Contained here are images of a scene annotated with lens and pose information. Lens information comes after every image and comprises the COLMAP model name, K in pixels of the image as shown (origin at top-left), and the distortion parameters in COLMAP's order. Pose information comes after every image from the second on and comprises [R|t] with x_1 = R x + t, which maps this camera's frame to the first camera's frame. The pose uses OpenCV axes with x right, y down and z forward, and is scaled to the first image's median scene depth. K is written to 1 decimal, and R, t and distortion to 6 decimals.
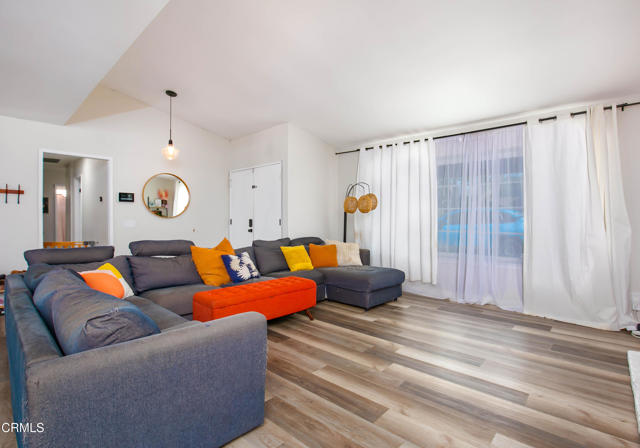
lens RADIAL K [[316.8, 0, 322.0], [0, 316.8, 222.9], [0, 0, 1]] dist [0.000242, -0.000012]
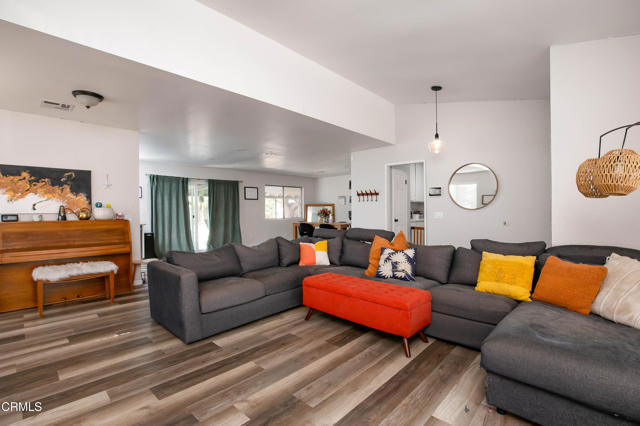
lens RADIAL K [[293.6, 0, 324.1], [0, 293.6, 209.9], [0, 0, 1]] dist [-0.005138, -0.000126]
pose [[-0.004208, 0.002194, -0.999989, 0.808176], [0.003450, 0.999992, 0.002180, -0.026741], [0.999985, -0.003441, -0.004215, 1.070430]]
